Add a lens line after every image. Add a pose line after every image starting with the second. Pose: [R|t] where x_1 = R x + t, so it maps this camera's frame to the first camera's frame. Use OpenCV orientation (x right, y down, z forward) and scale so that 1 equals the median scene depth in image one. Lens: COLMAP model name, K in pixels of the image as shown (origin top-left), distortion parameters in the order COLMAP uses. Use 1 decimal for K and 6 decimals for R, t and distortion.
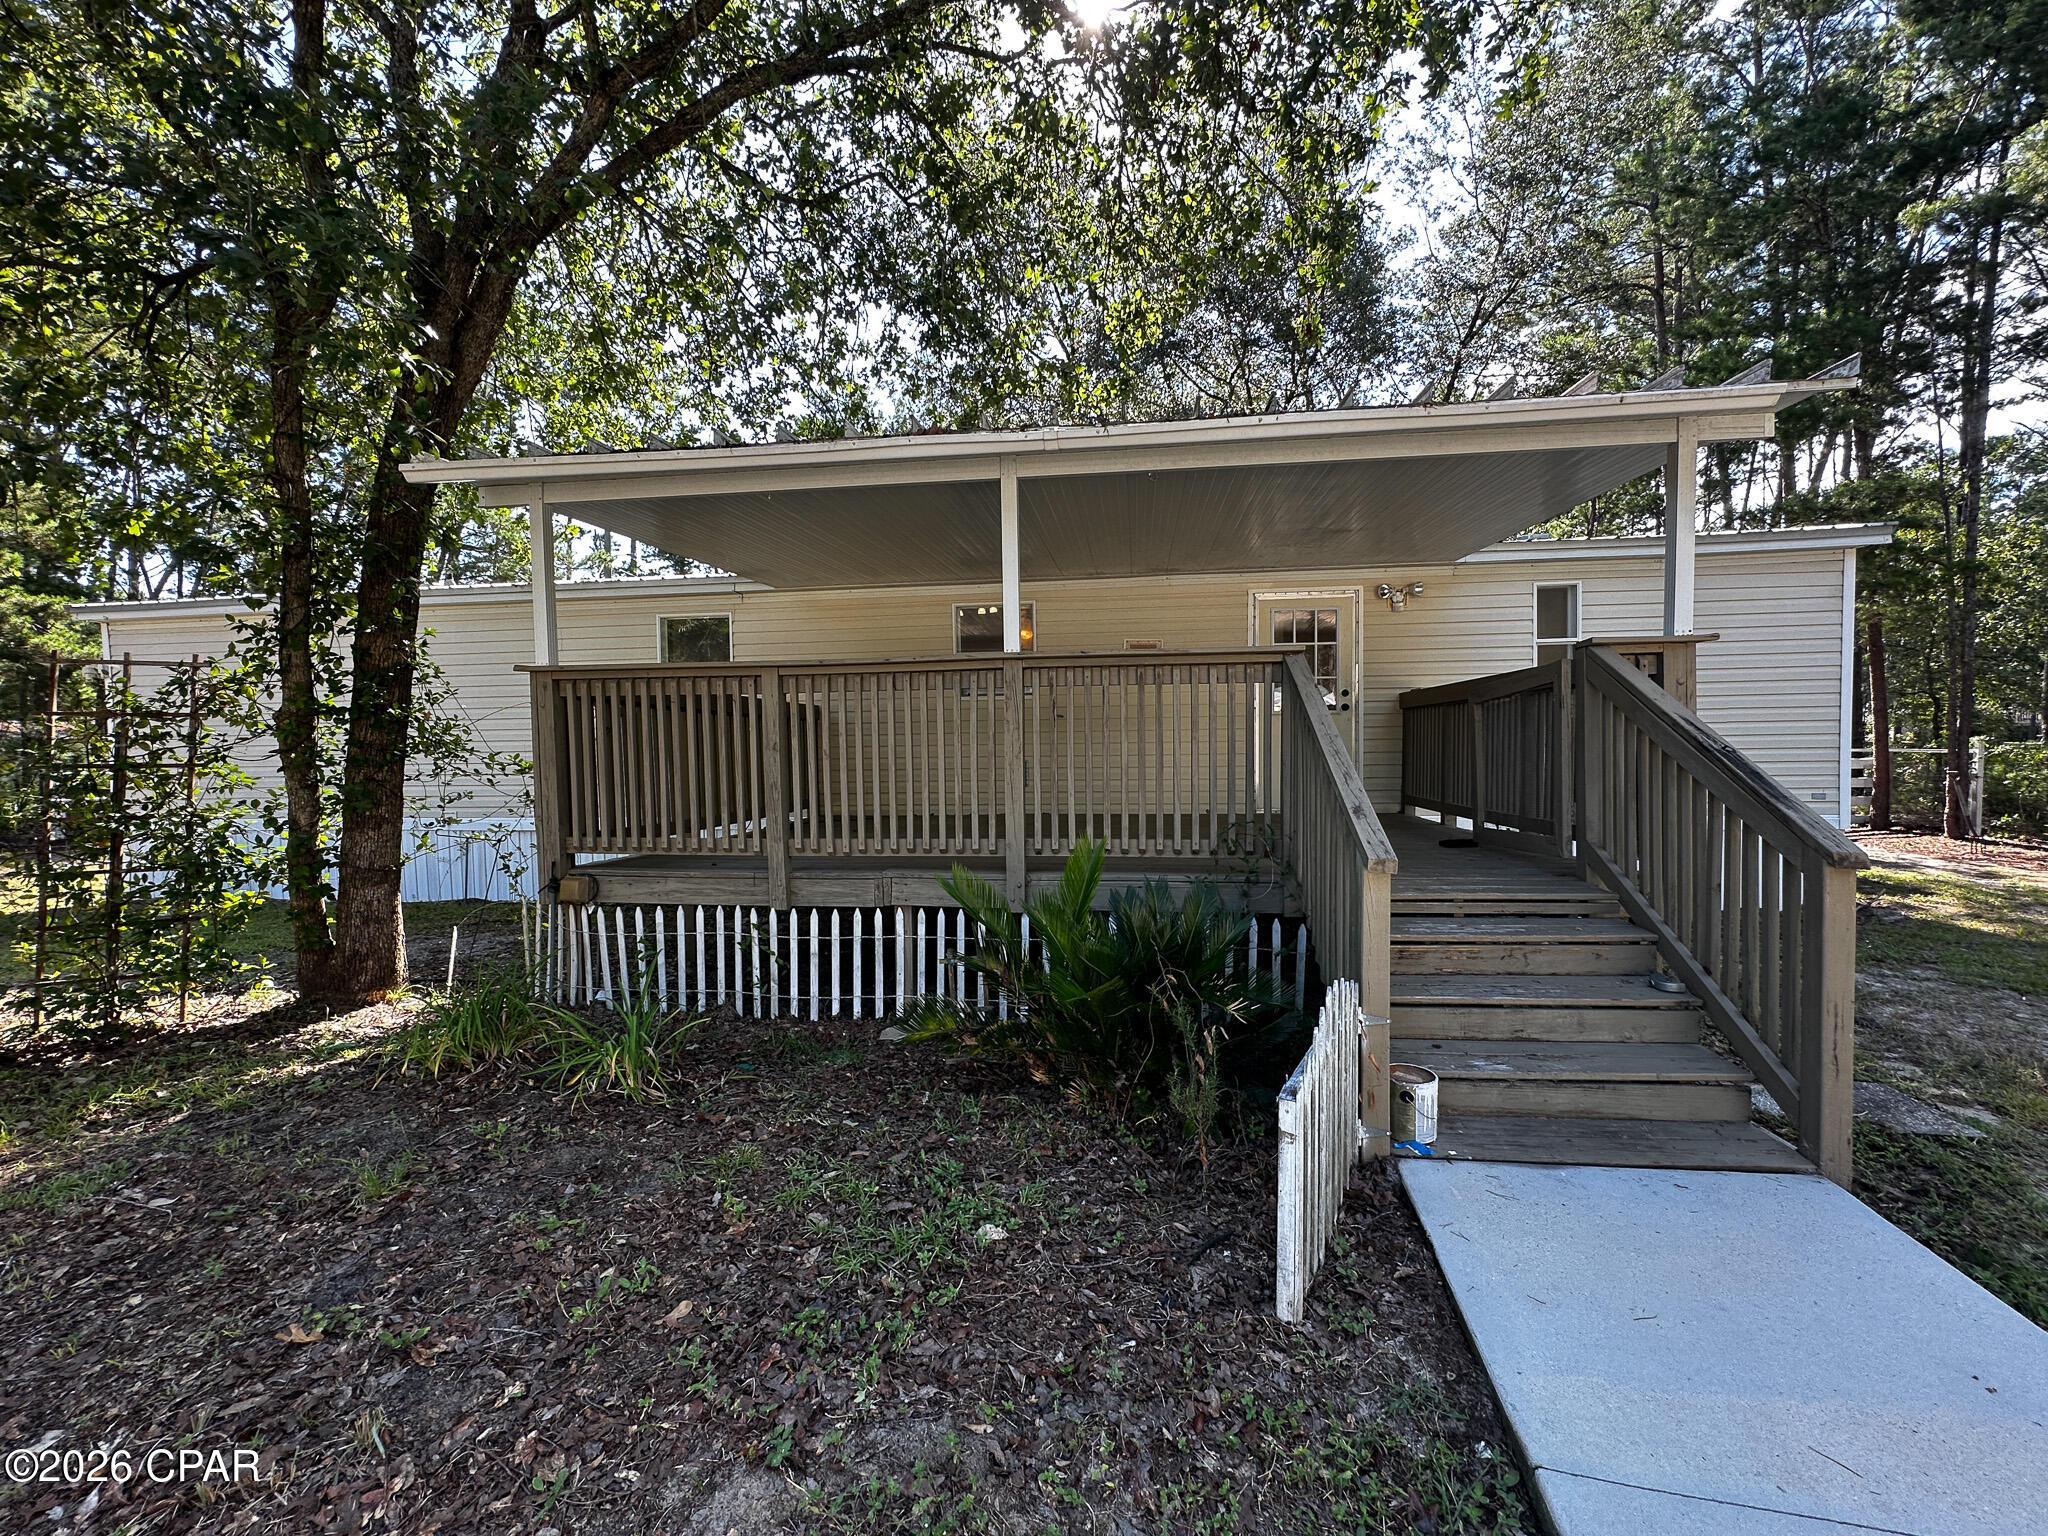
lens RADIAL K [[818.6, 0, 1024.0], [0, 818.6, 768.0], [0, 0, 1]] dist [-0.000351, 0.000820]
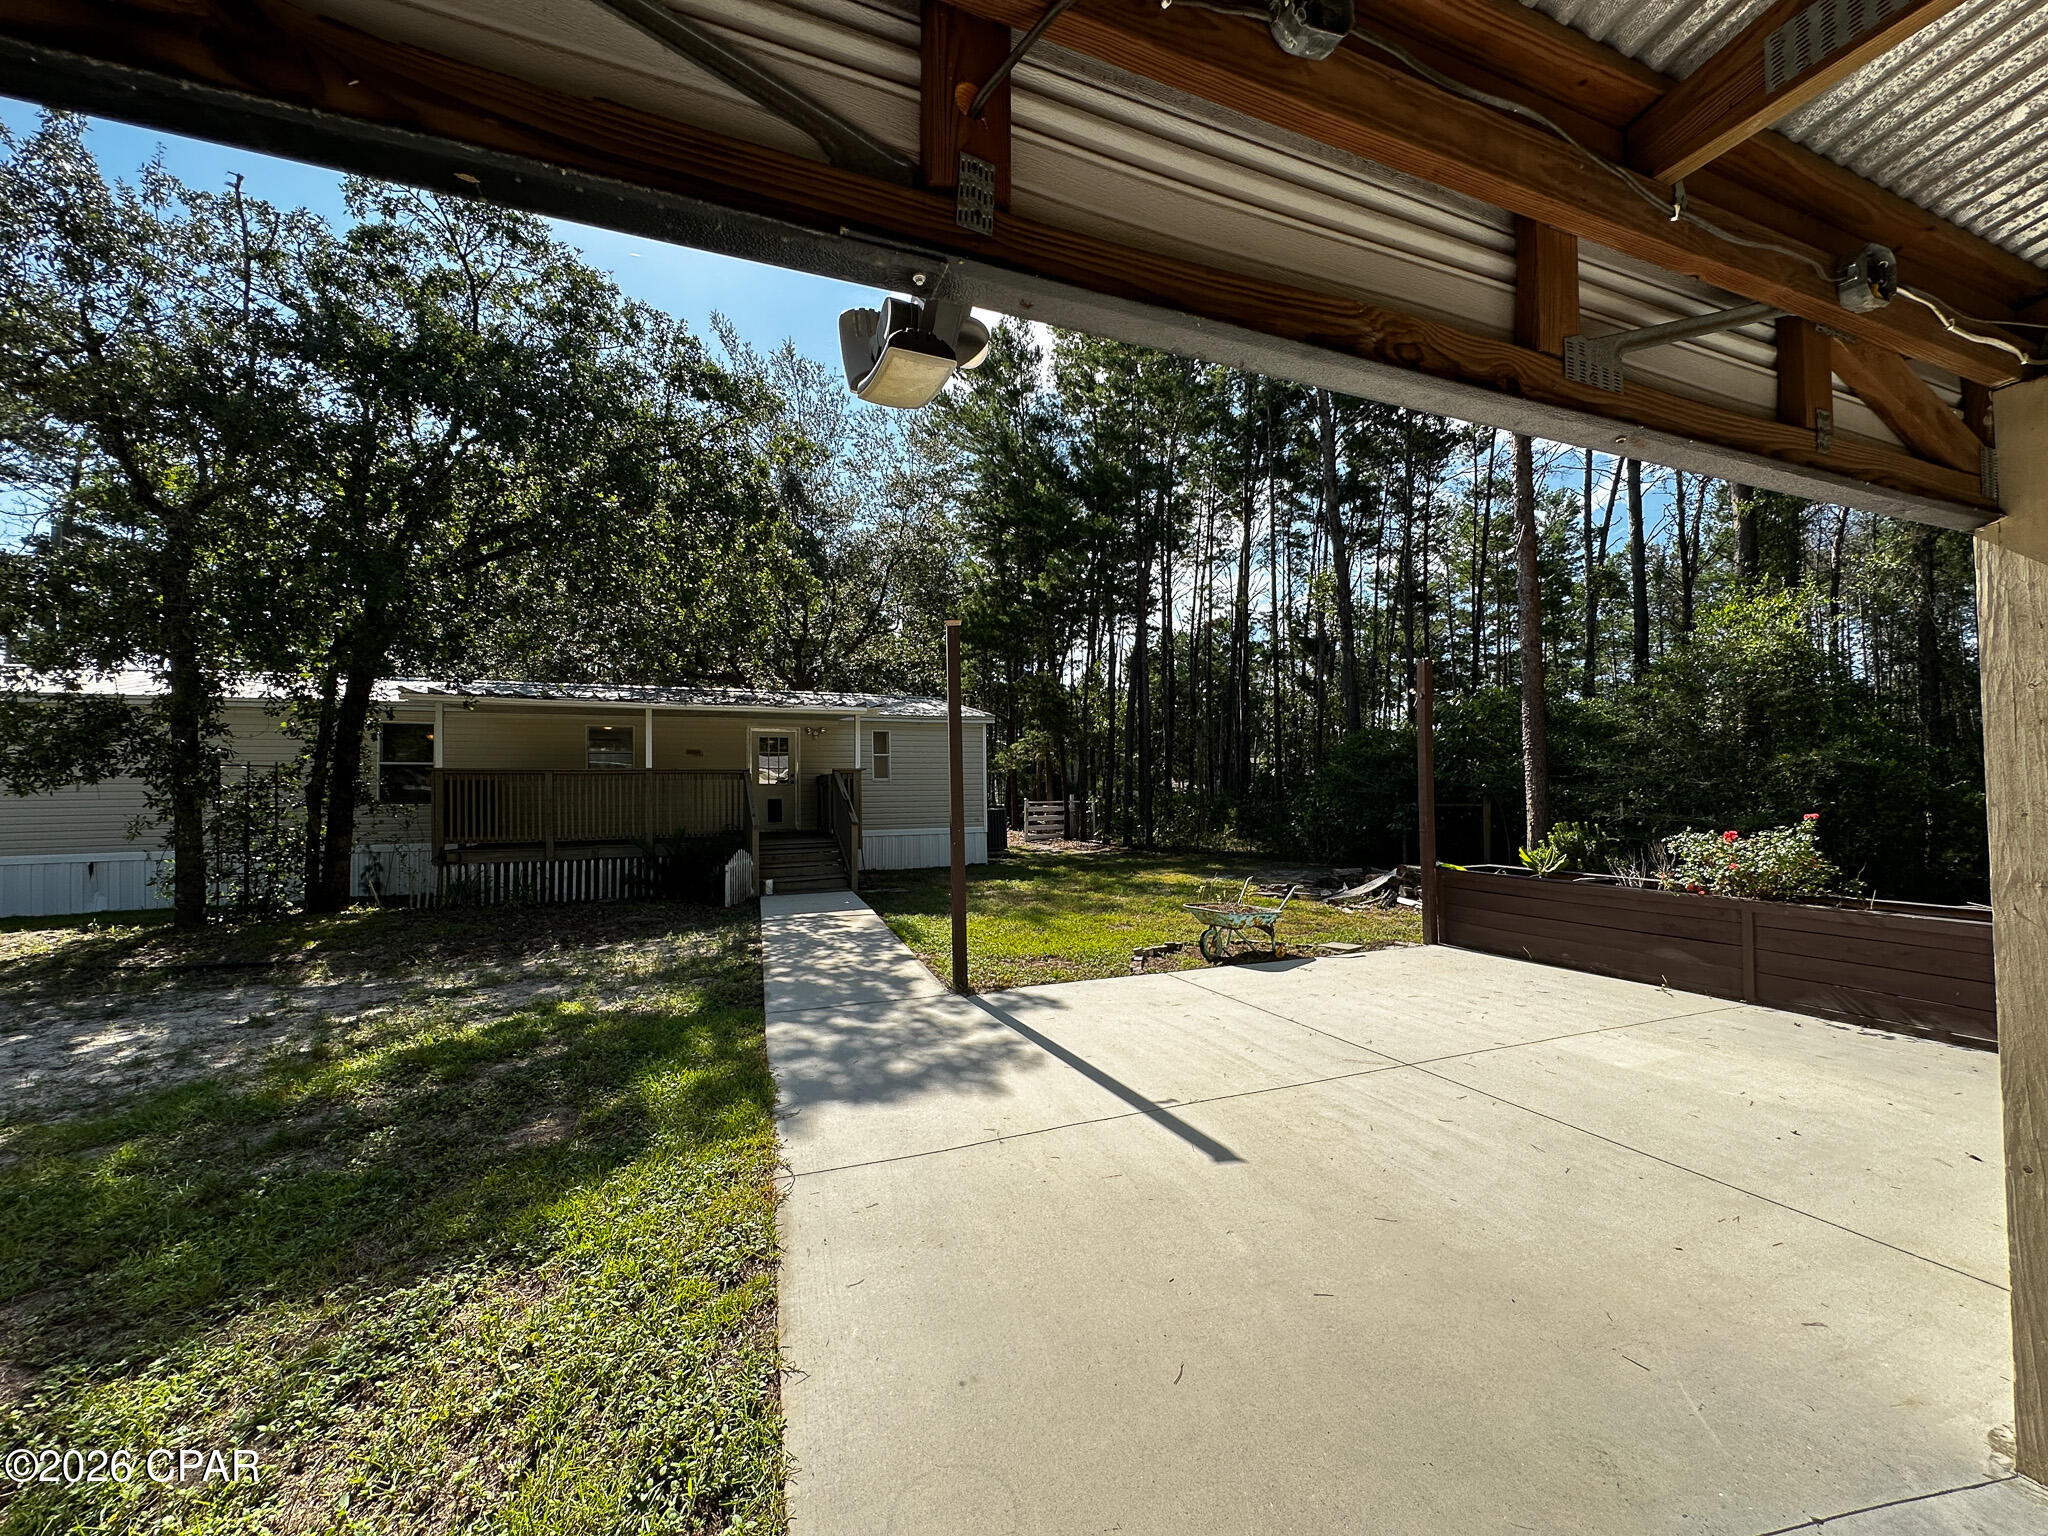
lens RADIAL K [[818.6, 0, 1024.0], [0, 818.6, 768.0], [0, 0, 1]] dist [-0.000351, 0.000820]
pose [[0.862202, 0.015923, 0.506315, -0.324789], [0.022510, 0.997314, -0.069695, 0.091027], [-0.506064, 0.071488, 0.859528, -2.101827]]
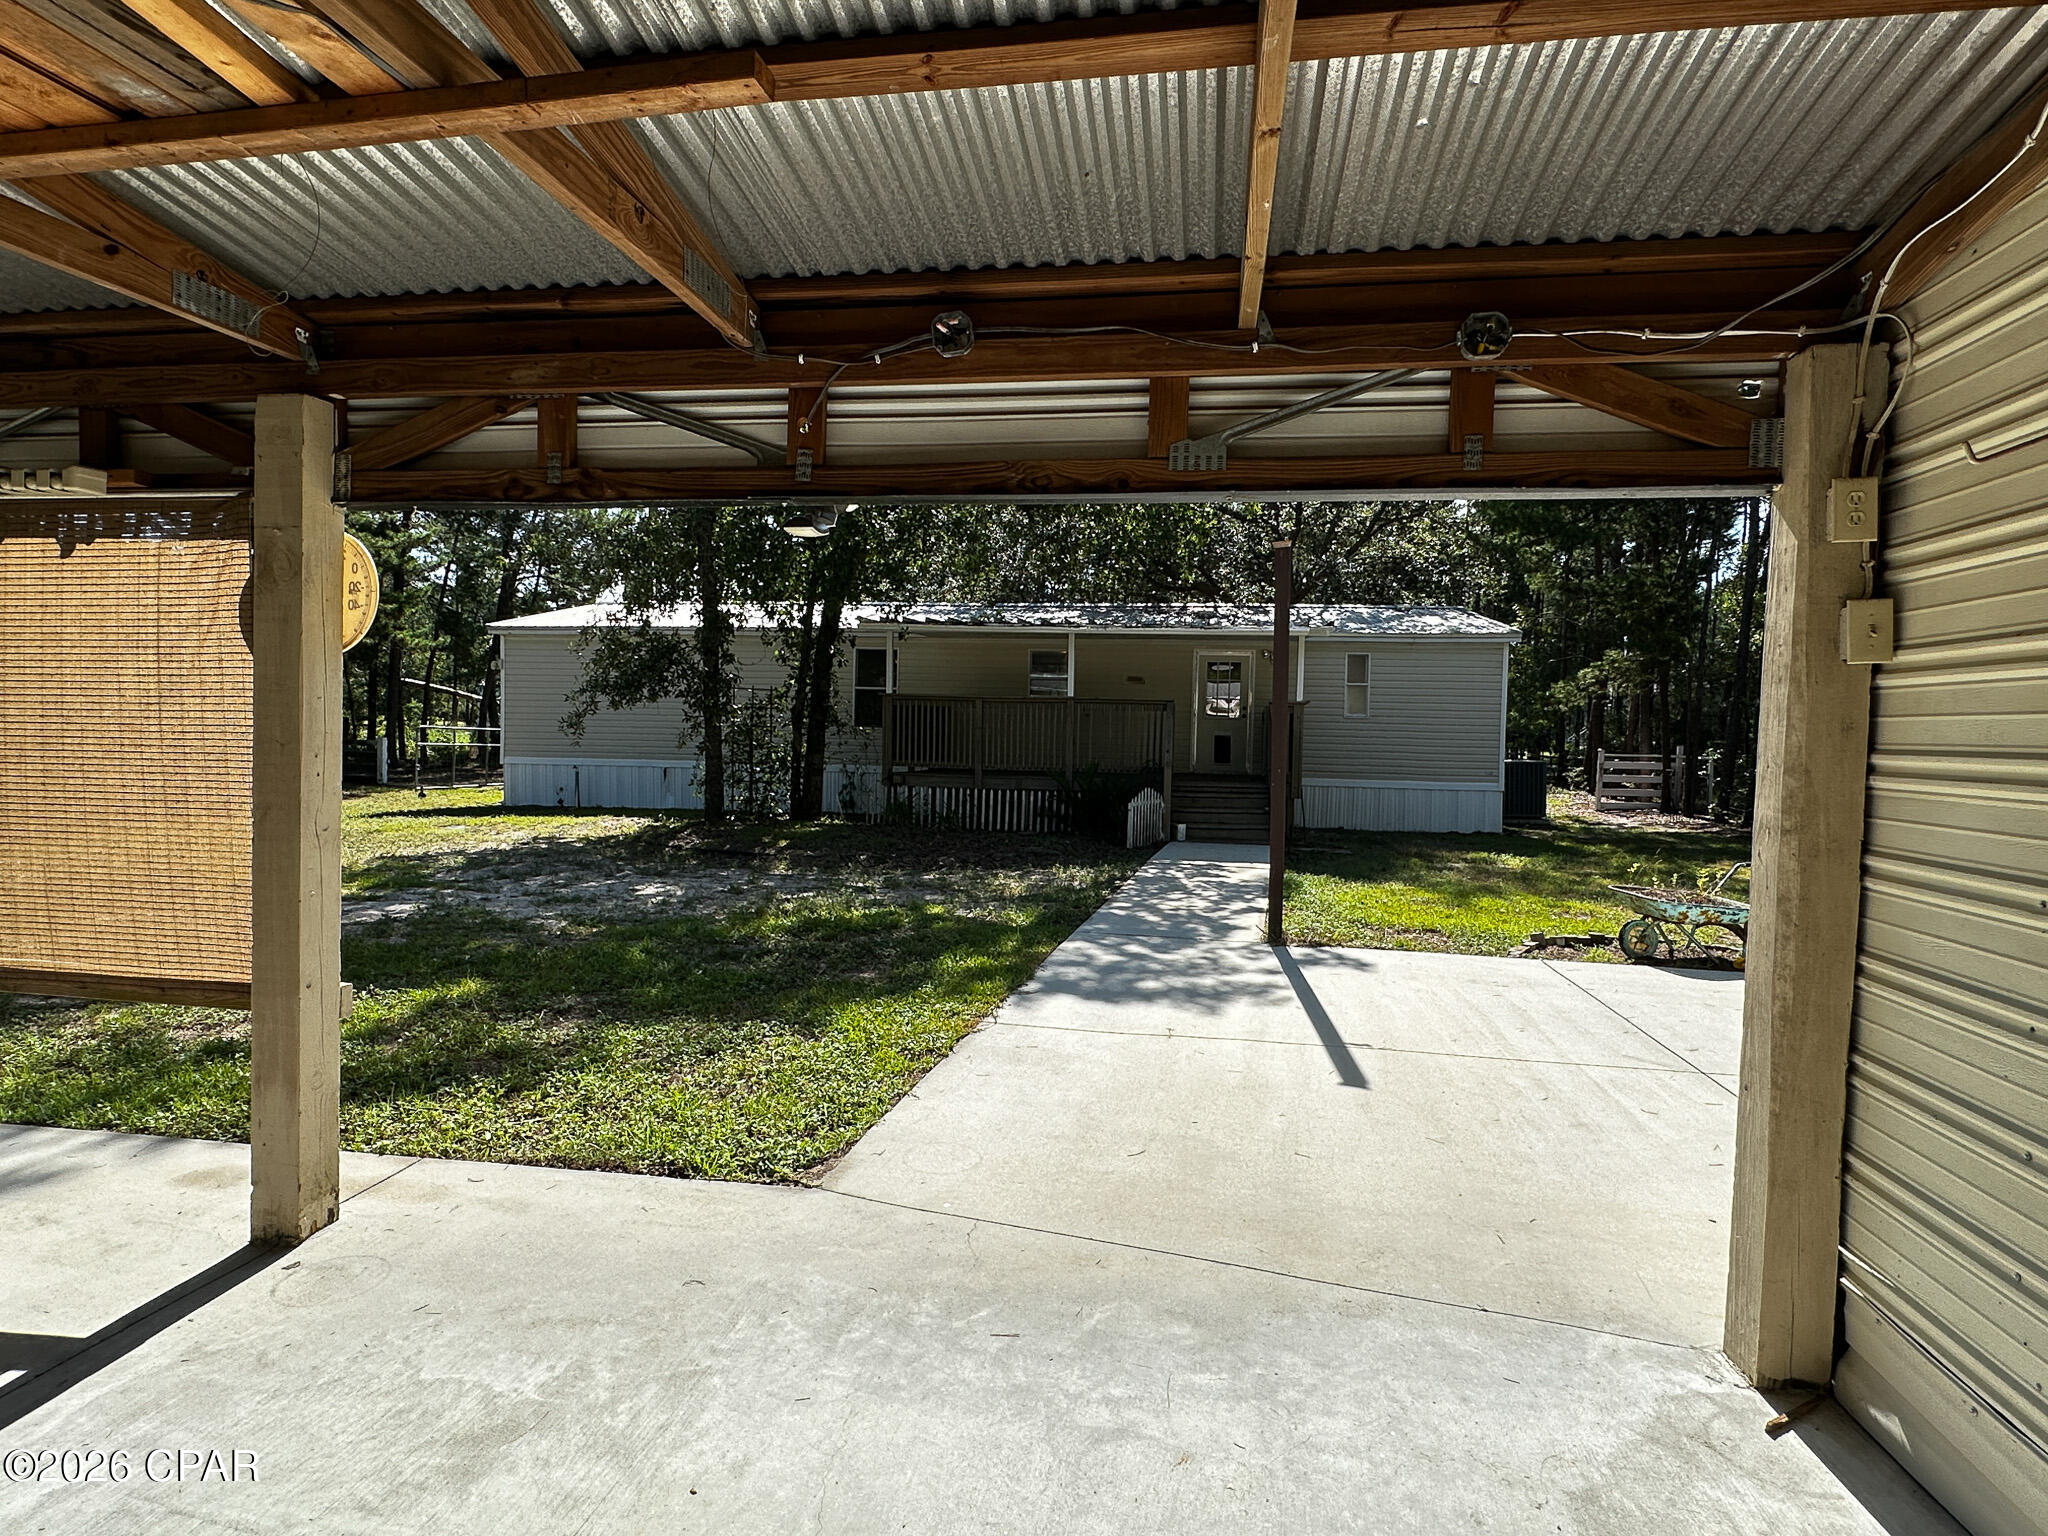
lens RADIAL K [[1093.6, 0, 1033.0], [0, 1093.6, 769.3], [0, 0, 1]] dist [-0.002713, -0.000339]
pose [[0.999378, 0.034756, -0.005913, -0.103943], [-0.034766, 0.999394, -0.001580, 0.109389], [0.005854, 0.001784, 0.999981, -2.551811]]
